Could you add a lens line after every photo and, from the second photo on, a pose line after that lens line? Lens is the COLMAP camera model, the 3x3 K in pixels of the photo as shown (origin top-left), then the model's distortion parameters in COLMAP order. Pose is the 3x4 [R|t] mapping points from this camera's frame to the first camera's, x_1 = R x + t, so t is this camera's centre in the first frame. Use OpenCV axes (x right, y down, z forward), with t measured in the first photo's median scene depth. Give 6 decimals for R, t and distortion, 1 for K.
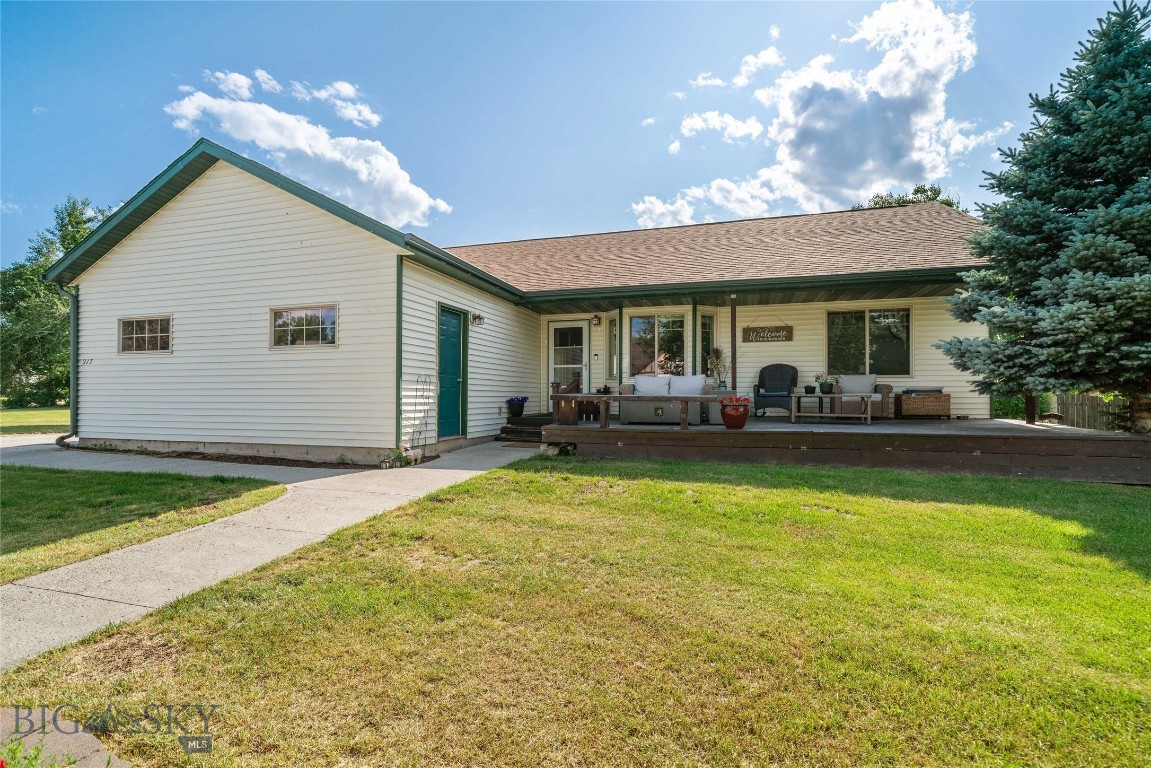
lens RADIAL K [[501.4, 0, 574.3], [0, 501.4, 388.5], [0, 0, 1]] dist [0.024368, 0.000173]
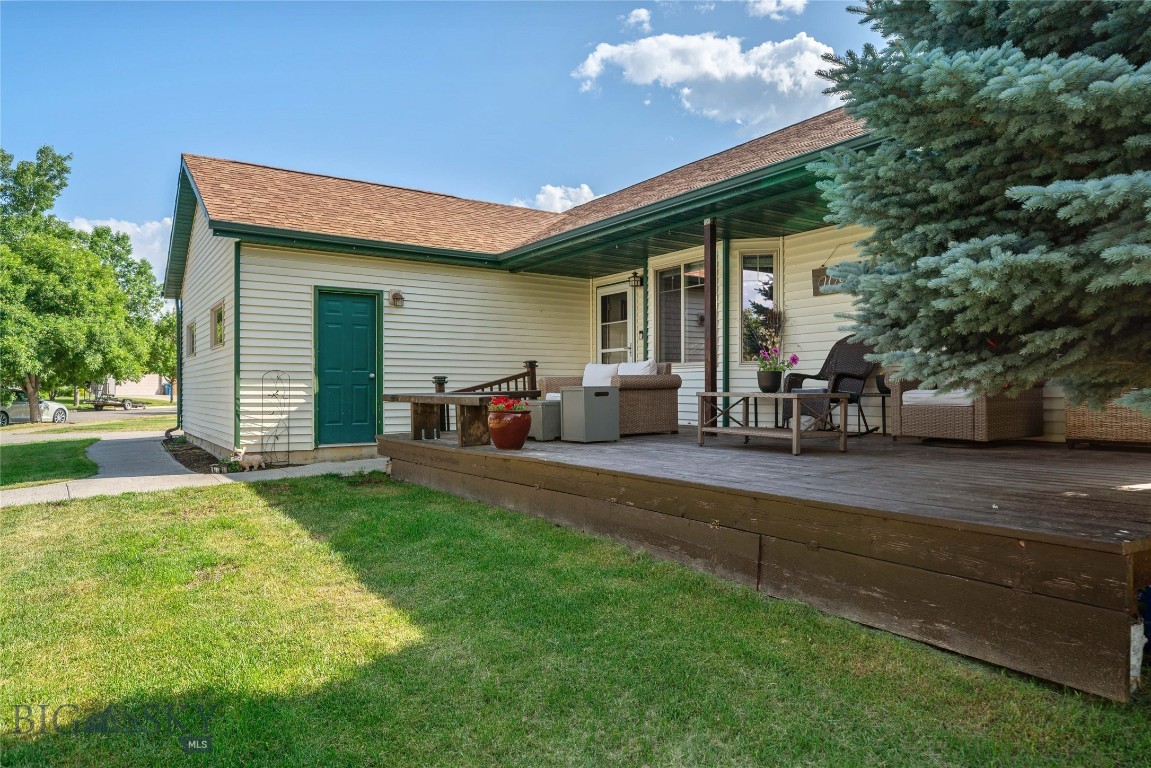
lens RADIAL K [[723.2, 0, 579.8], [0, 723.2, 382.9], [0, 0, 1]] dist [0.036278, -0.000136]
pose [[0.777275, -0.008287, -0.629106, 0.866127], [0.010282, 0.999947, -0.000468, -0.001444], [0.629077, -0.006105, 0.777319, 0.317044]]
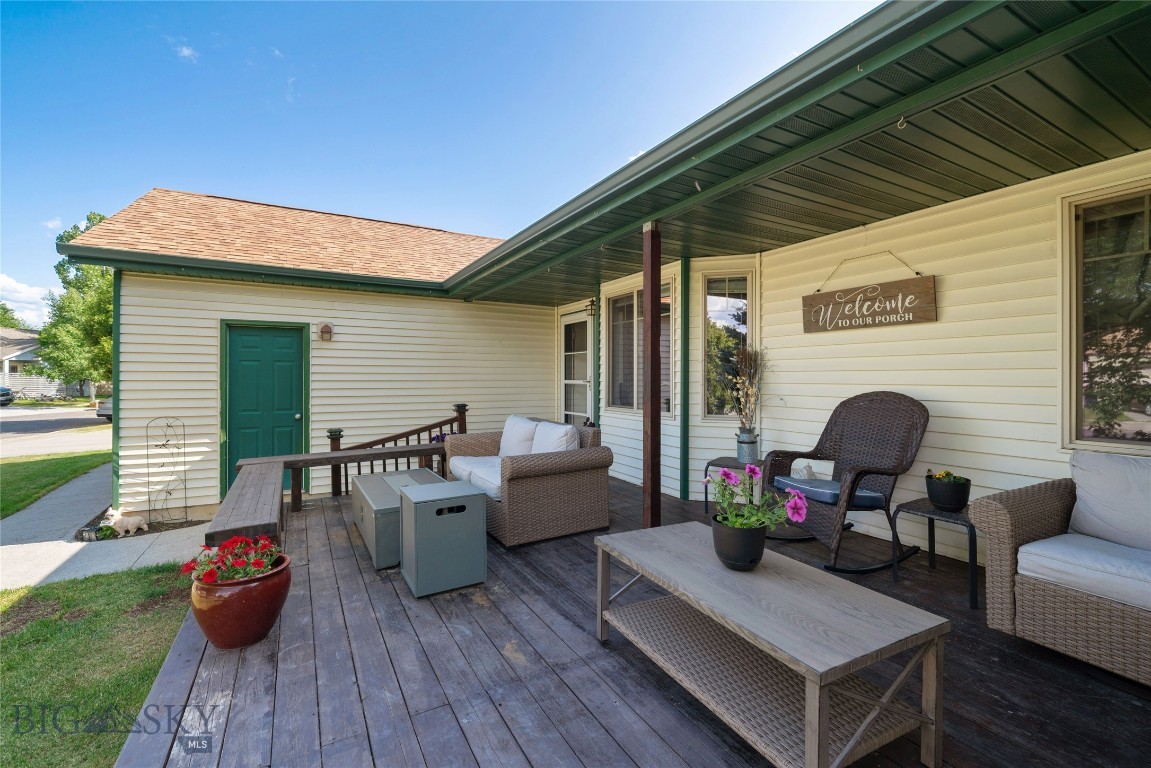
lens RADIAL K [[492.3, 0, 571.2], [0, 492.3, 375.0], [0, 0, 1]] dist [0.025219, 0.000104]
pose [[0.725069, -0.004560, -0.688661, 0.643508], [0.008586, 0.999960, 0.002419, -0.084930], [0.688622, -0.007667, 0.725079, 0.815358]]
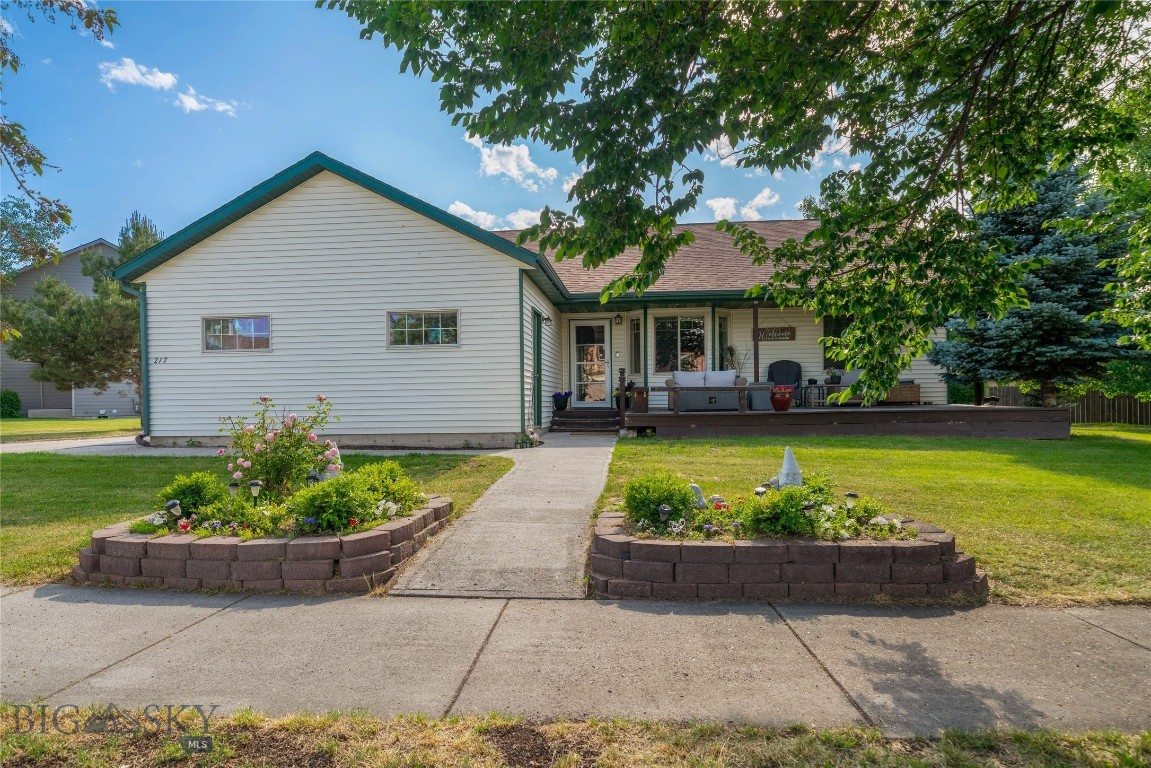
lens RADIAL K [[633.8, 0, 573.8], [0, 633.8, 403.2], [0, 0, 1]] dist [0.049647, 0.000231]
pose [[0.980803, -0.015450, 0.194390, -0.460532], [0.011841, 0.999735, 0.019717, 0.018833], [-0.194643, -0.017037, 0.980726, -0.436650]]
